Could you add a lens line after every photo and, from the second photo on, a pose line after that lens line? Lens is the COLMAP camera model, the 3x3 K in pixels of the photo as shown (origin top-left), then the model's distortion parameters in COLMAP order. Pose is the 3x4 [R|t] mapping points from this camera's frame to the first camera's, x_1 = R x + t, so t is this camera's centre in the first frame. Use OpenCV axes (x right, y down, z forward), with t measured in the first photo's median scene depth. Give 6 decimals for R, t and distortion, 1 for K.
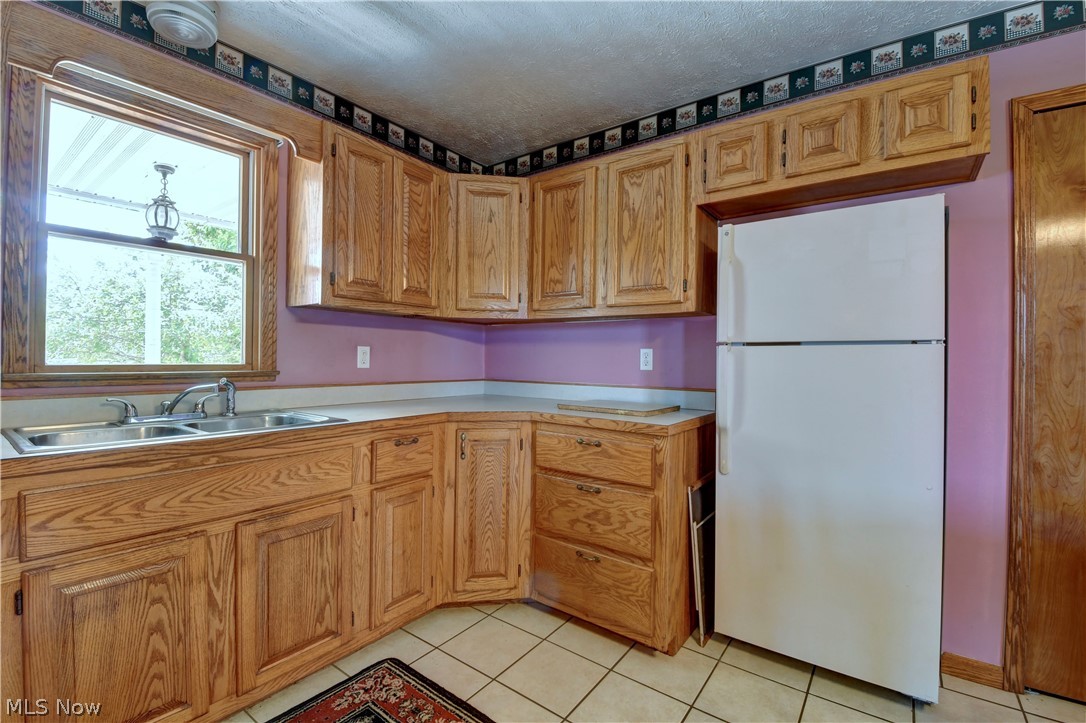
lens RADIAL K [[451.7, 0, 583.2], [0, 451.7, 366.1], [0, 0, 1]] dist [-0.030835, -0.000036]
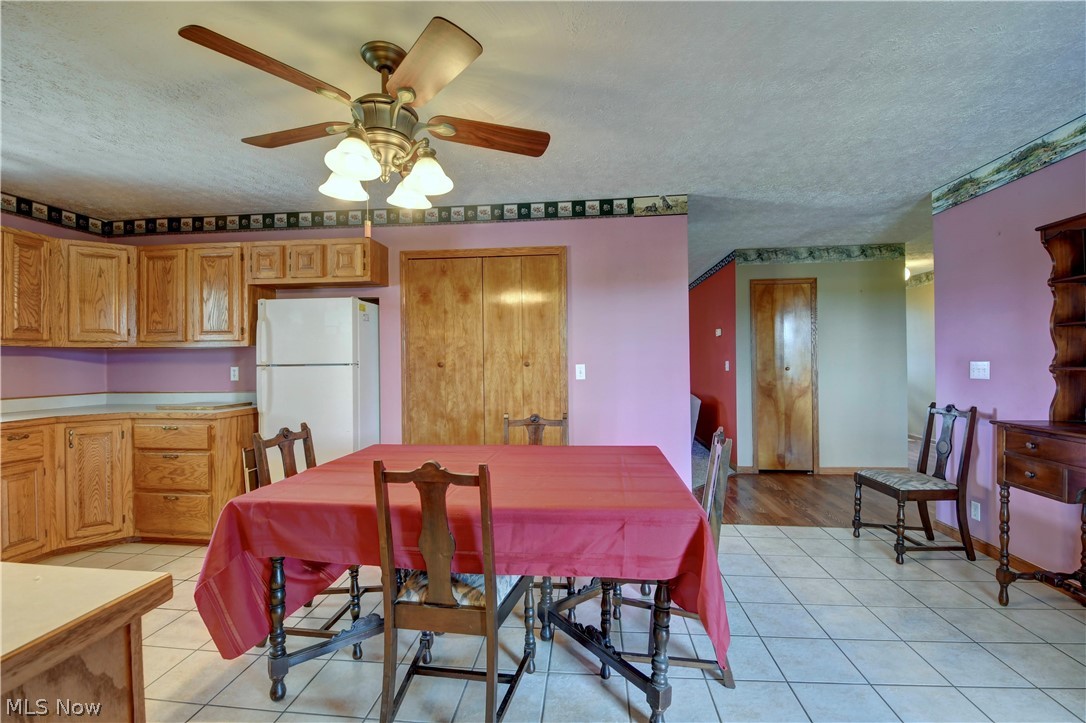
lens RADIAL K [[456.4, 0, 581.5], [0, 456.4, 356.9], [0, 0, 1]] dist [-0.037622, -0.000002]
pose [[0.862337, -0.021455, 0.505880, 0.453493], [0.028378, 0.999579, -0.005982, -0.033071], [-0.505539, 0.019514, 0.862583, -1.040588]]
